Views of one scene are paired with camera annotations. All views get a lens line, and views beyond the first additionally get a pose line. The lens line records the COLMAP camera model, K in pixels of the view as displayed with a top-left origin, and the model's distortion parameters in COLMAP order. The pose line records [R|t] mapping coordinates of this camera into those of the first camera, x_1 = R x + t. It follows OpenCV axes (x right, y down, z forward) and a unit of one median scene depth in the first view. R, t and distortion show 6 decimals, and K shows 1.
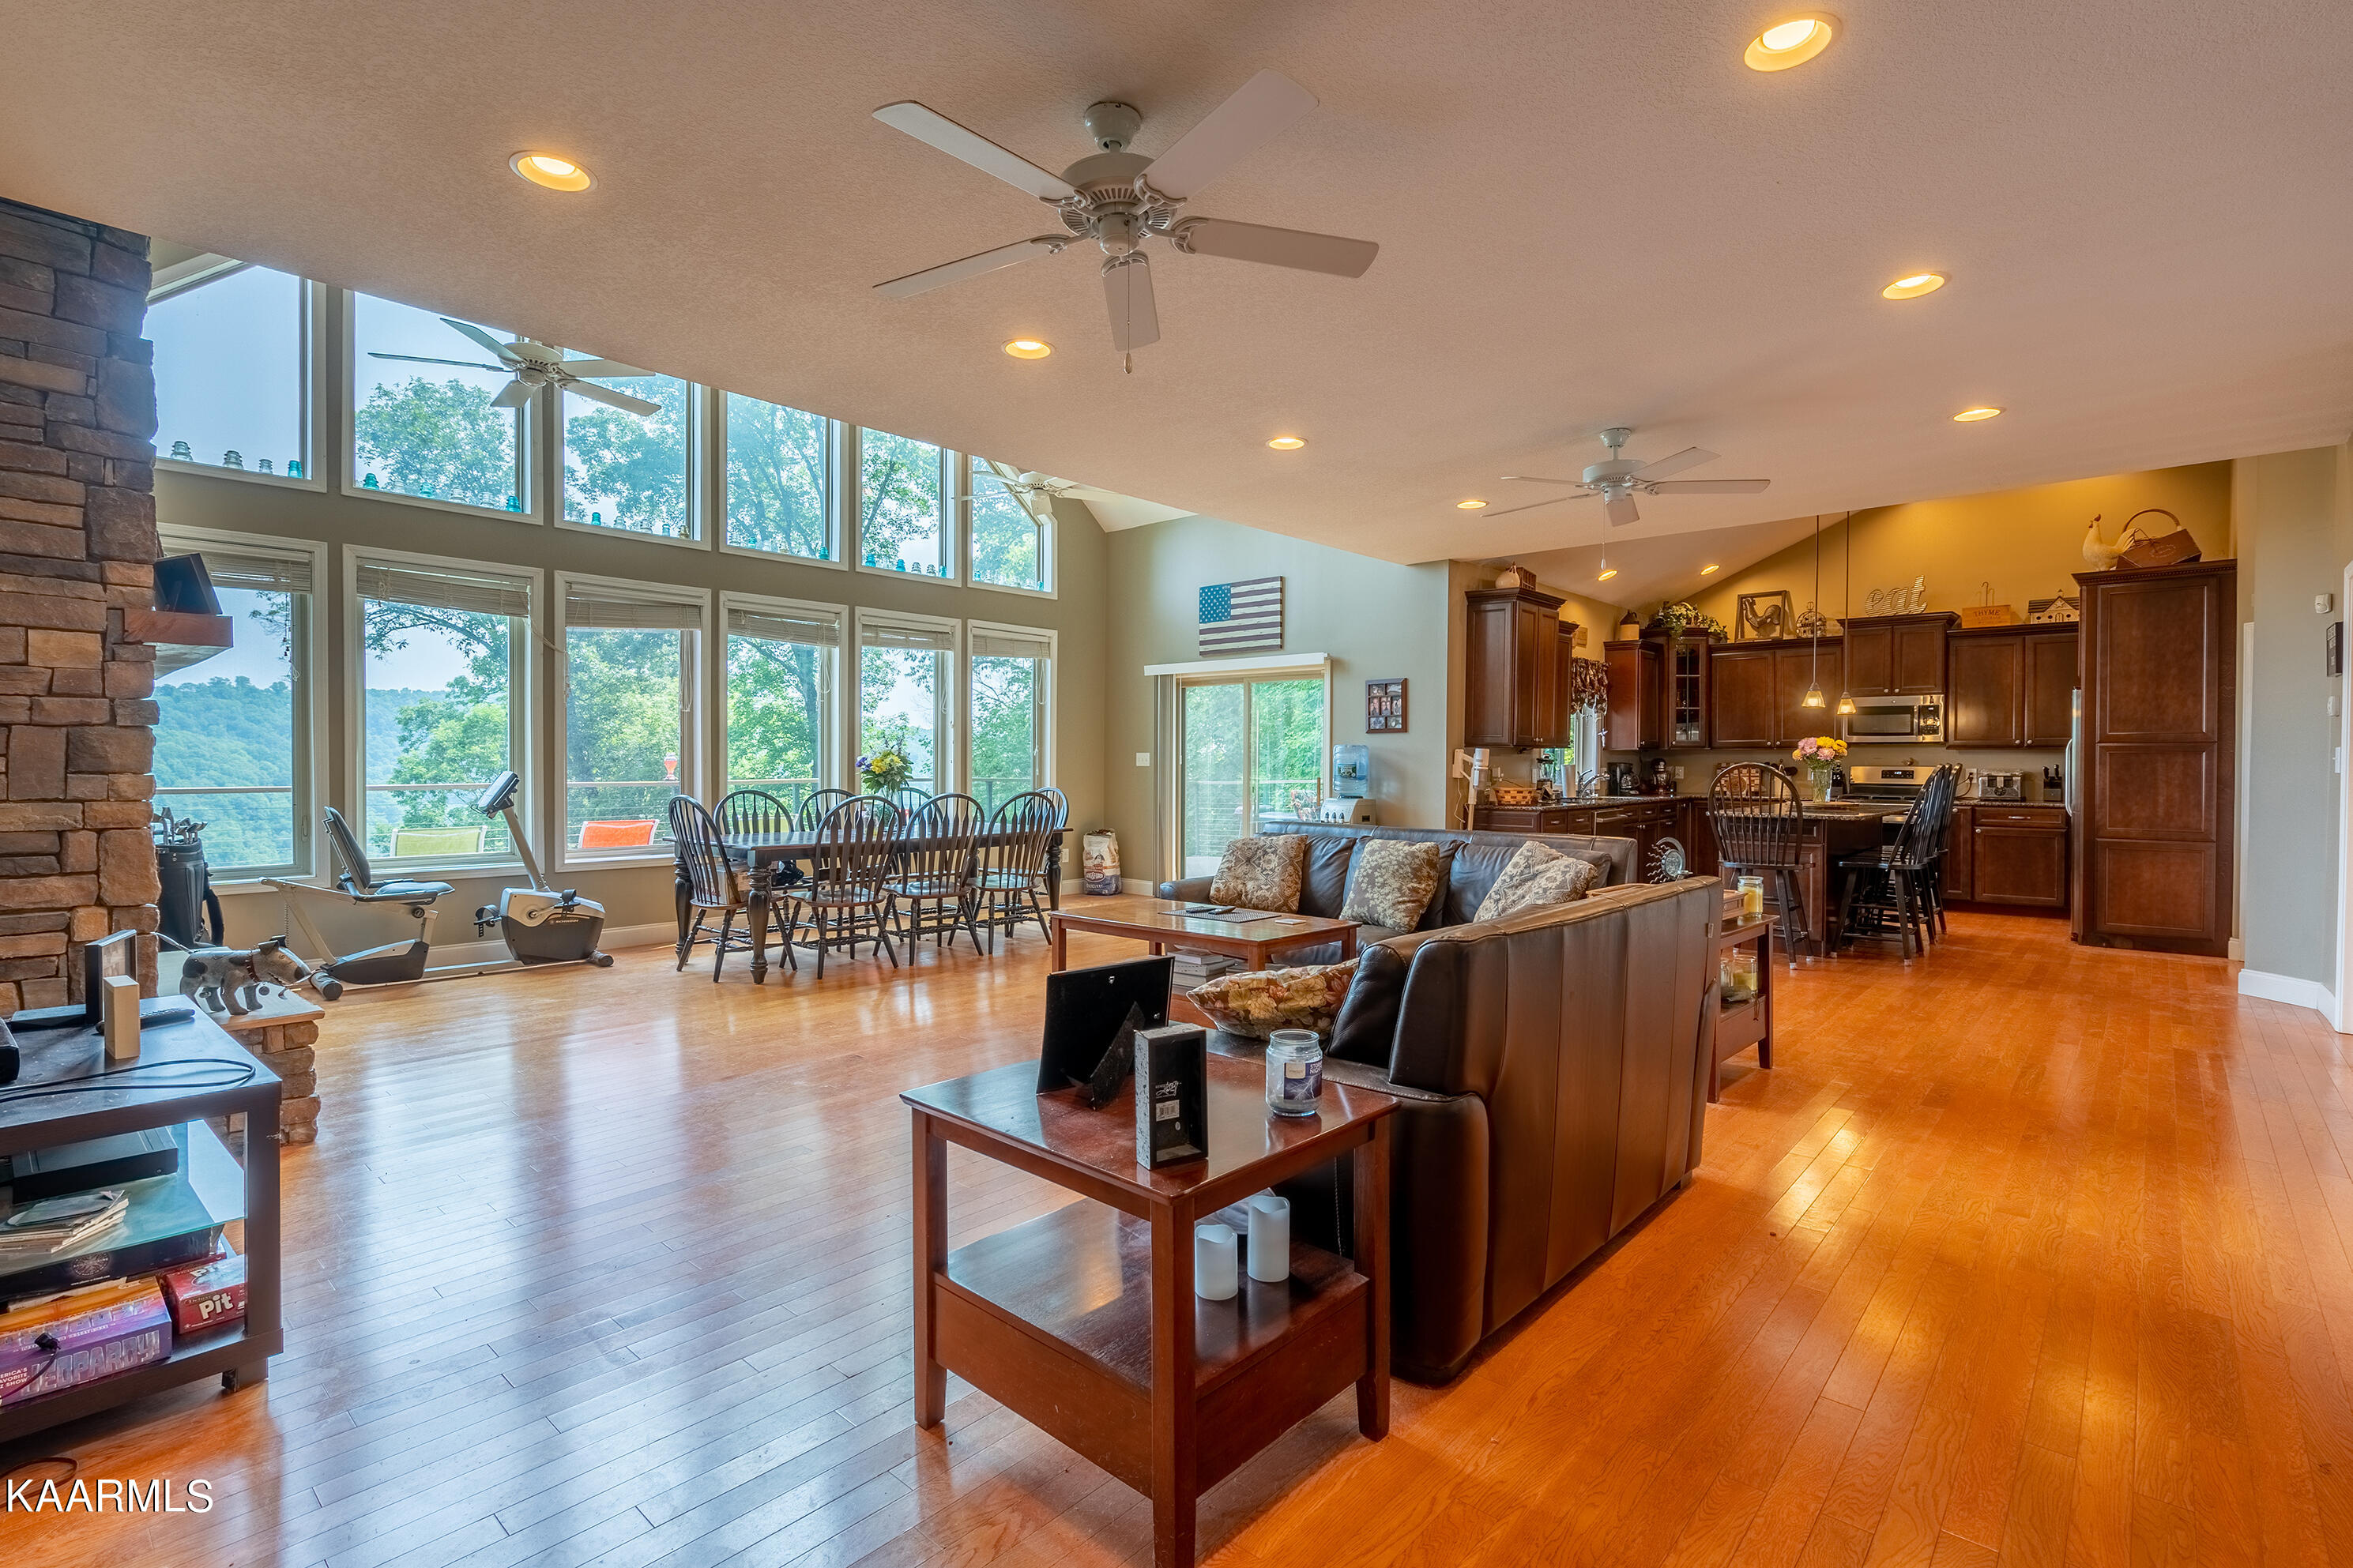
lens RADIAL K [[1081.4, 0, 1178.9], [0, 1081.4, 776.5], [0, 0, 1]] dist [-0.018362, 0.000486]
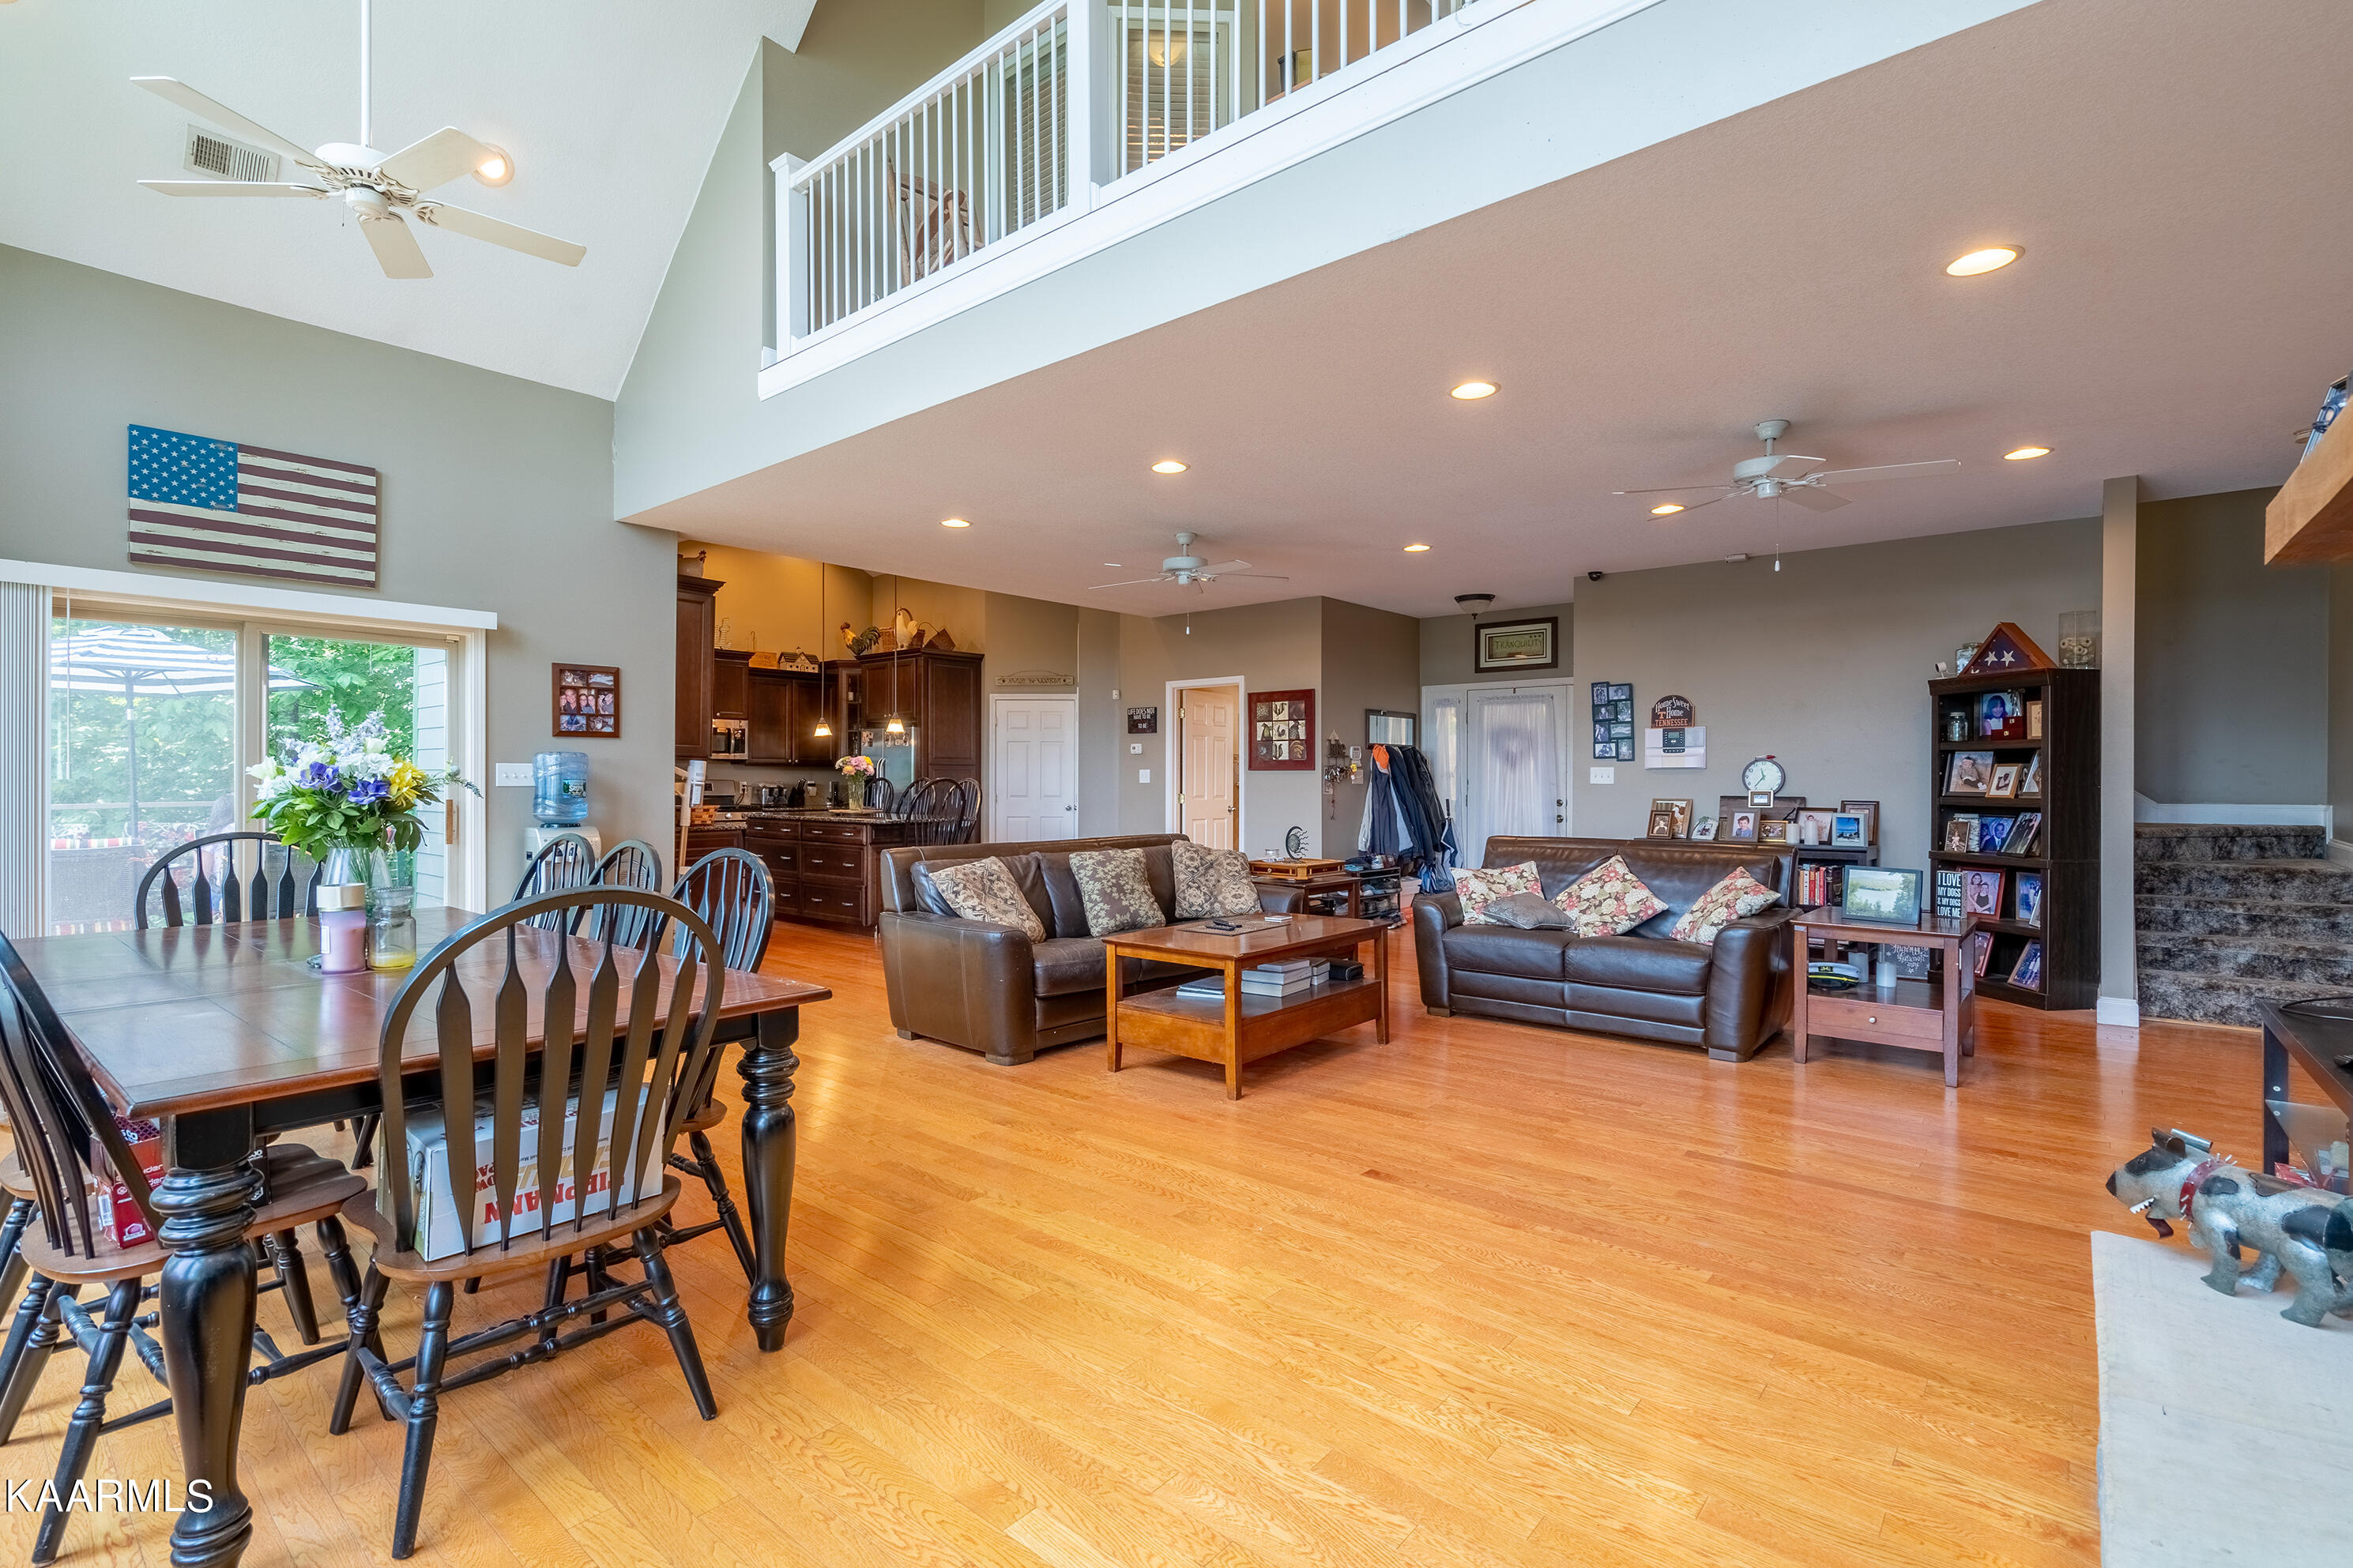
lens RADIAL K [[1081.4, 0, 1162.8], [0, 1081.4, 769.7], [0, 0, 1]] dist [-0.018362, 0.000486]
pose [[-0.022883, 0.006719, 0.999716, -0.513180], [0.009847, 0.999930, -0.006495, -0.008635], [-0.999690, 0.009696, -0.022947, 0.575031]]
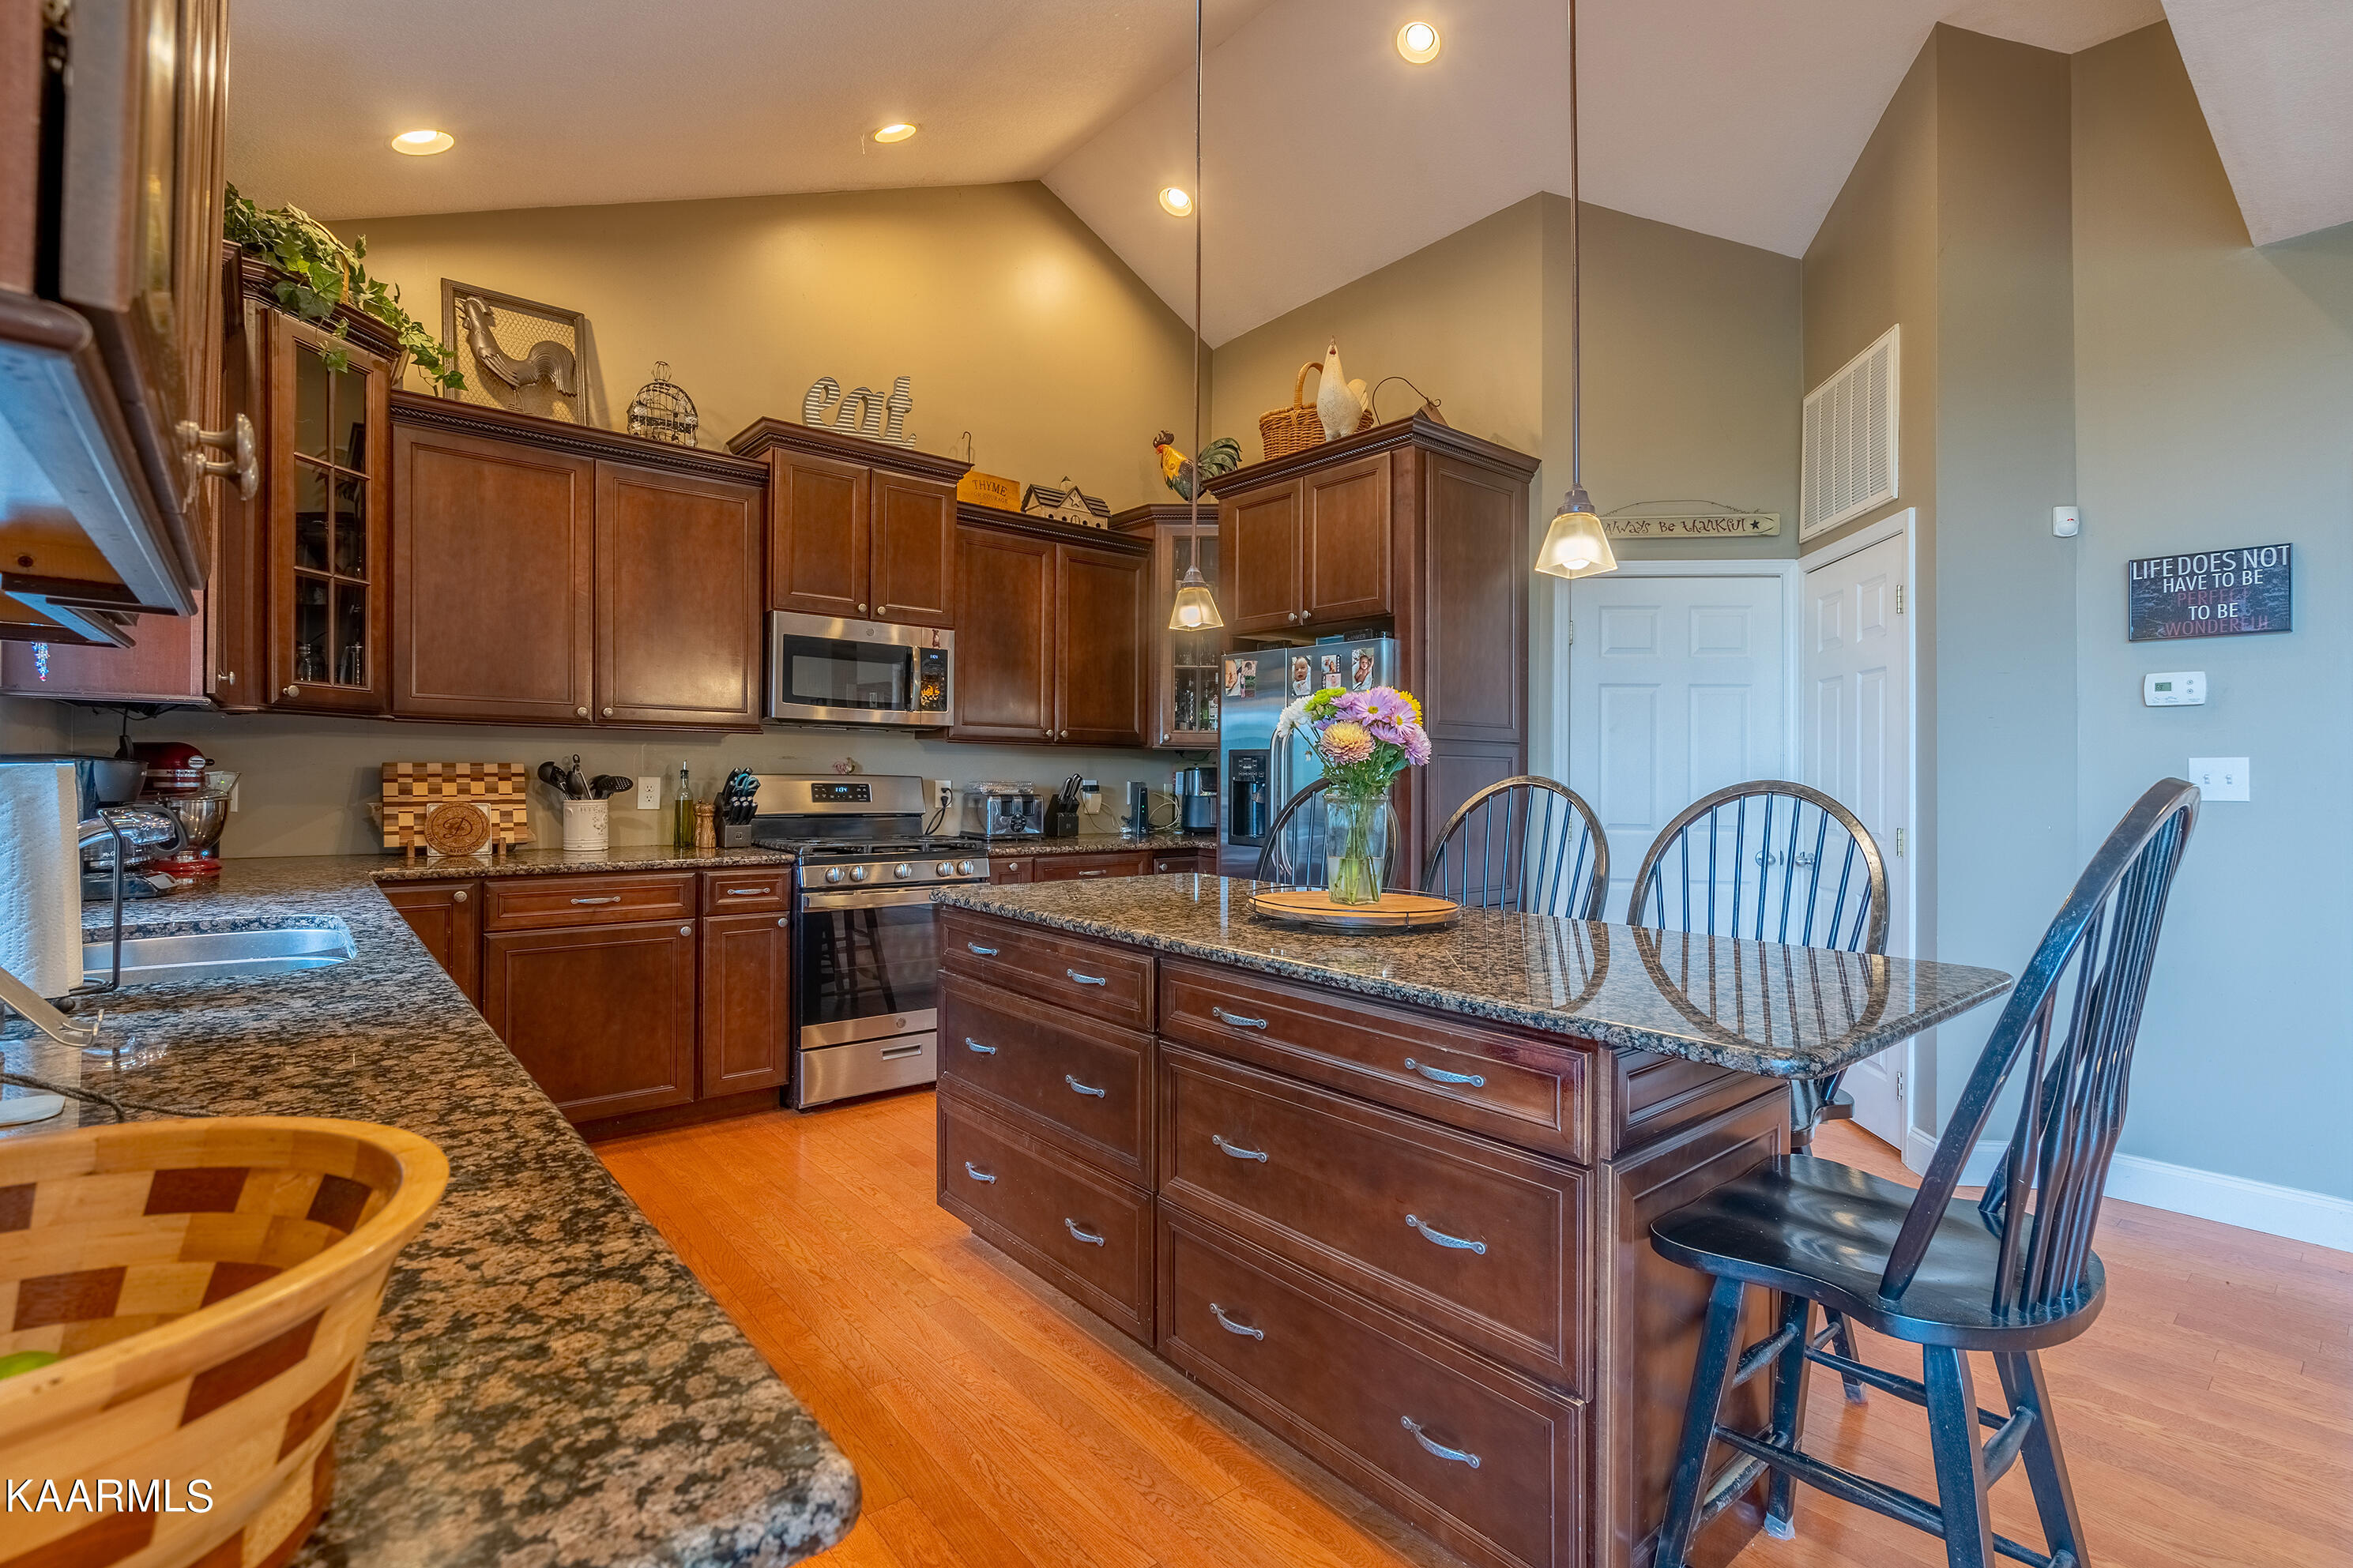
lens RADIAL K [[1081.4, 0, 1188.4], [0, 1081.4, 779.6], [0, 0, 1]] dist [-0.018362, 0.000486]
pose [[0.138827, -0.004291, 0.990307, 0.250087], [-0.000724, 0.999990, 0.004435, -0.010402], [-0.990316, -0.001332, 0.138823, 0.843664]]
